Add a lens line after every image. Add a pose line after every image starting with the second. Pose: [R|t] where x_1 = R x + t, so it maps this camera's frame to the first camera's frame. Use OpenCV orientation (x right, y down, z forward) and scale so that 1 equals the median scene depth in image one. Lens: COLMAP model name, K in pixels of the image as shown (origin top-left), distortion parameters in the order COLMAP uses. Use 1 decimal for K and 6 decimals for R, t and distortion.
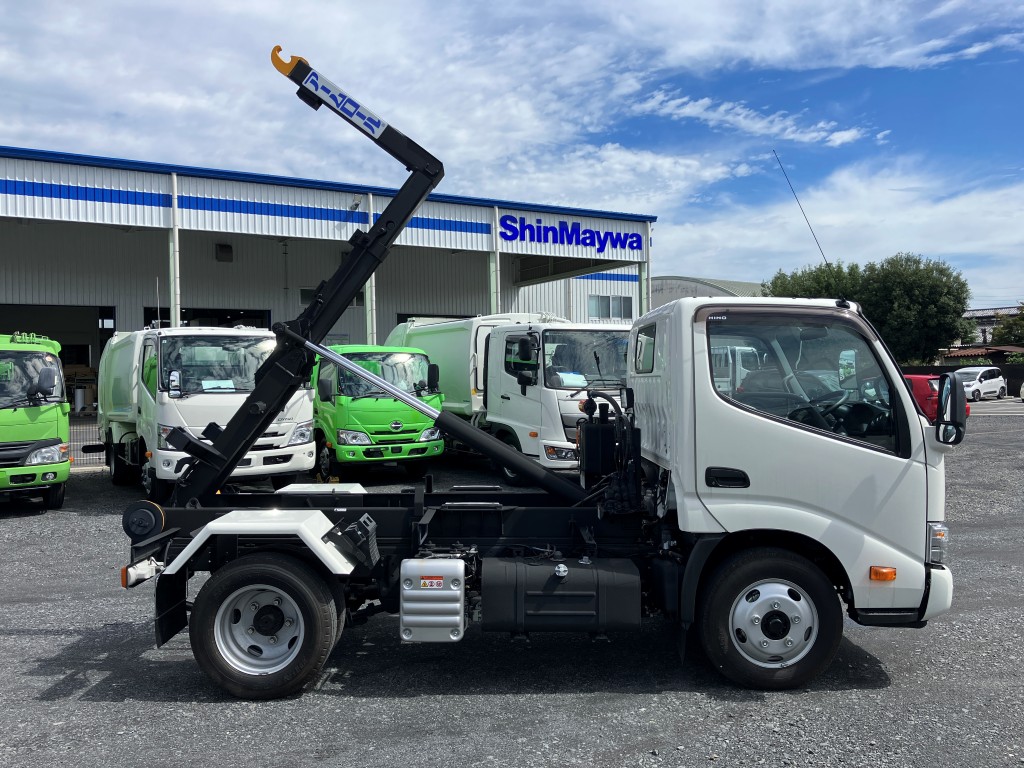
lens RADIAL K [[855.8, 0, 504.9], [0, 855.8, 384.3], [0, 0, 1]] dist [-0.001172, 0.001099]
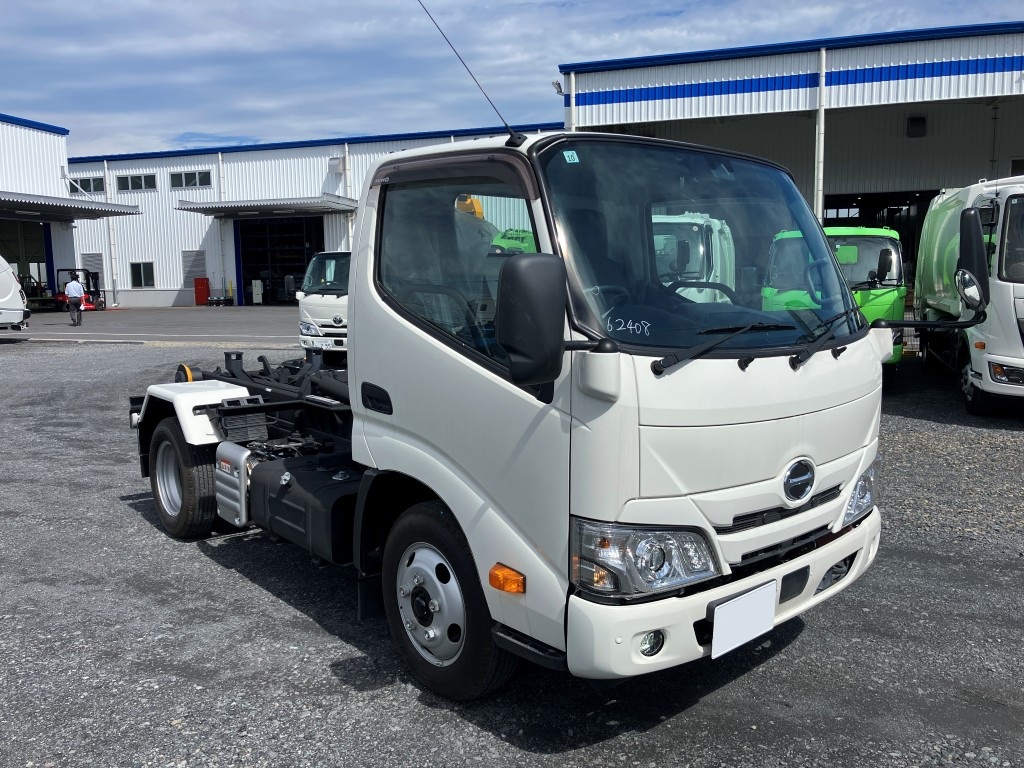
lens RADIAL K [[855.8, 0, 504.9], [0, 855.8, 384.3], [0, 0, 1]] dist [-0.001172, 0.001099]
pose [[0.643806, 0.105404, -0.757895, 0.143377], [-0.007749, 0.991314, 0.131284, -0.000252], [0.765150, -0.078649, 0.639030, 0.097251]]
